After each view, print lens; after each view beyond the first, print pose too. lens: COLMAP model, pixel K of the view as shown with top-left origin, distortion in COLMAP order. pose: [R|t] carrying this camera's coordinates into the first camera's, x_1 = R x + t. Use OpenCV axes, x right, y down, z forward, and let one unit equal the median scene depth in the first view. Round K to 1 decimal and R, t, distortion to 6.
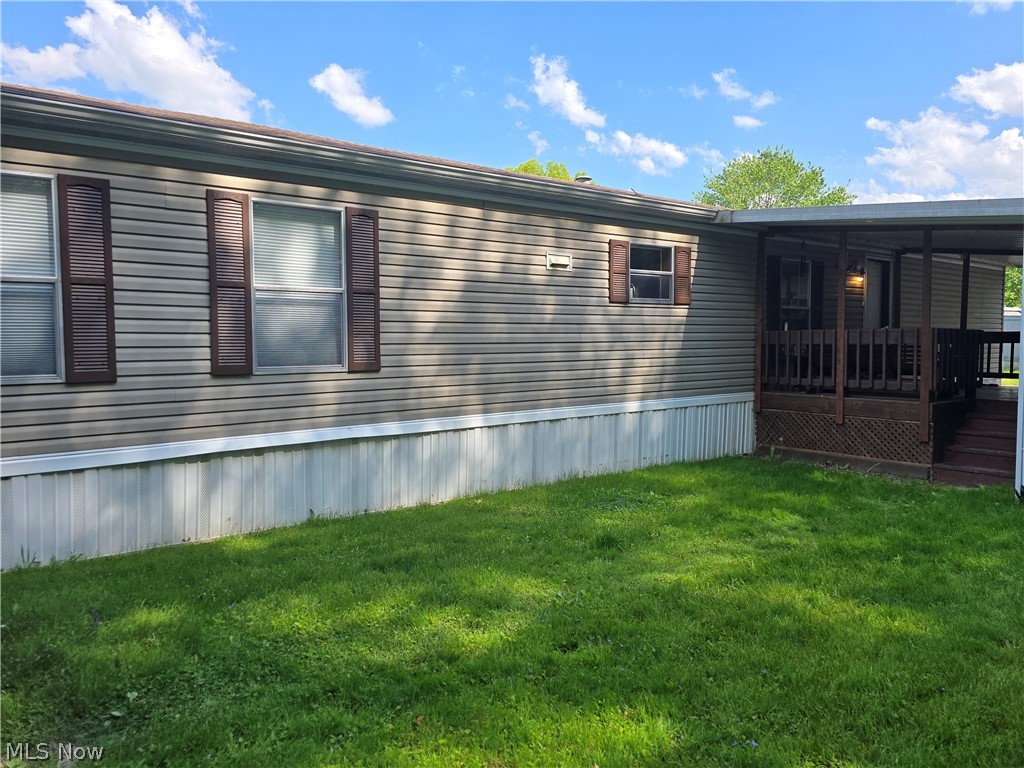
lens RADIAL K [[680.1, 0, 512.0], [0, 680.1, 384.0], [0, 0, 1]] dist [0.044712, -0.045605]
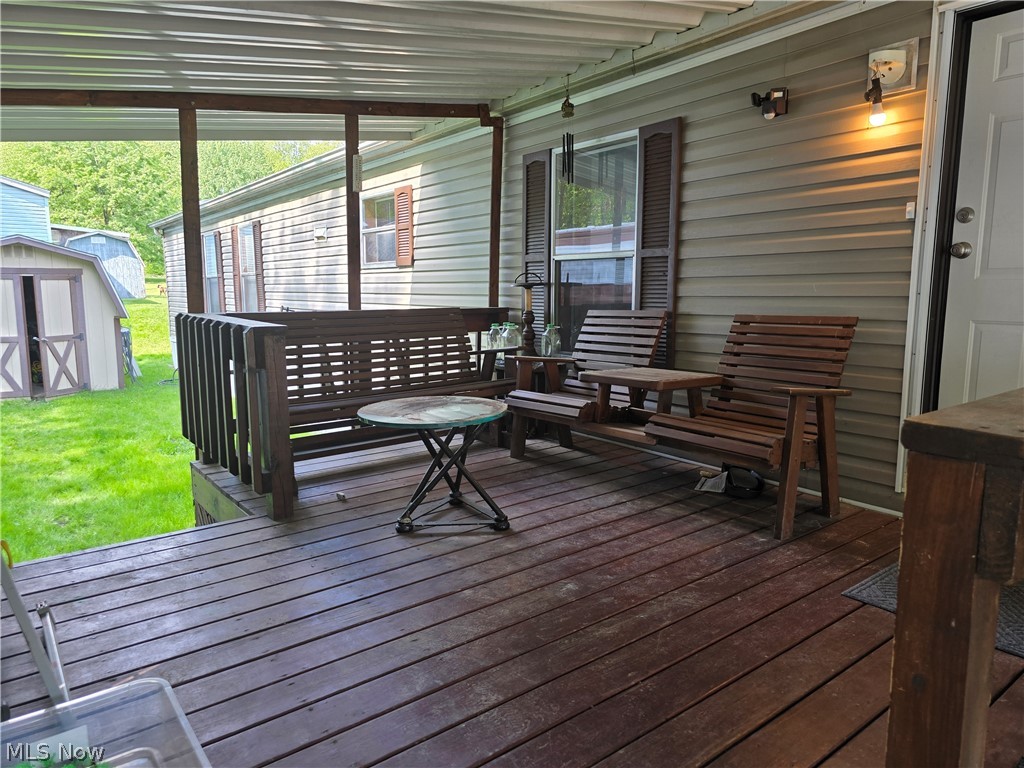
lens RADIAL K [[652.4, 0, 538.7], [0, 652.4, 381.3], [0, 0, 1]] dist [-0.029017, 0.001221]
pose [[0.056175, 0.126645, -0.990356, 1.091310], [-0.105171, 0.987155, 0.120271, -0.112504], [0.992866, 0.097401, 0.068772, 1.278563]]
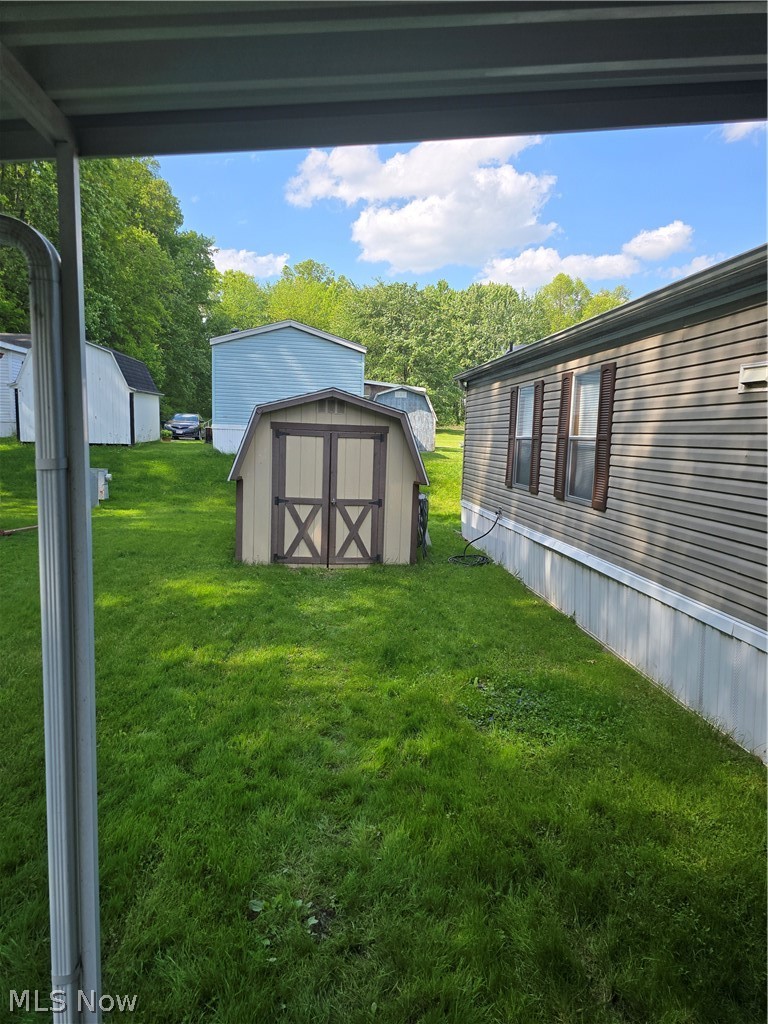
lens RADIAL K [[680.1, 0, 386.9], [0, 680.1, 514.6], [0, 0, 1]] dist [0.044712, -0.045605]
pose [[-0.520143, 0.068488, -0.851329, 0.750480], [-0.122985, 0.980385, 0.154012, -0.116125], [0.845178, 0.184808, -0.501518, 1.051745]]
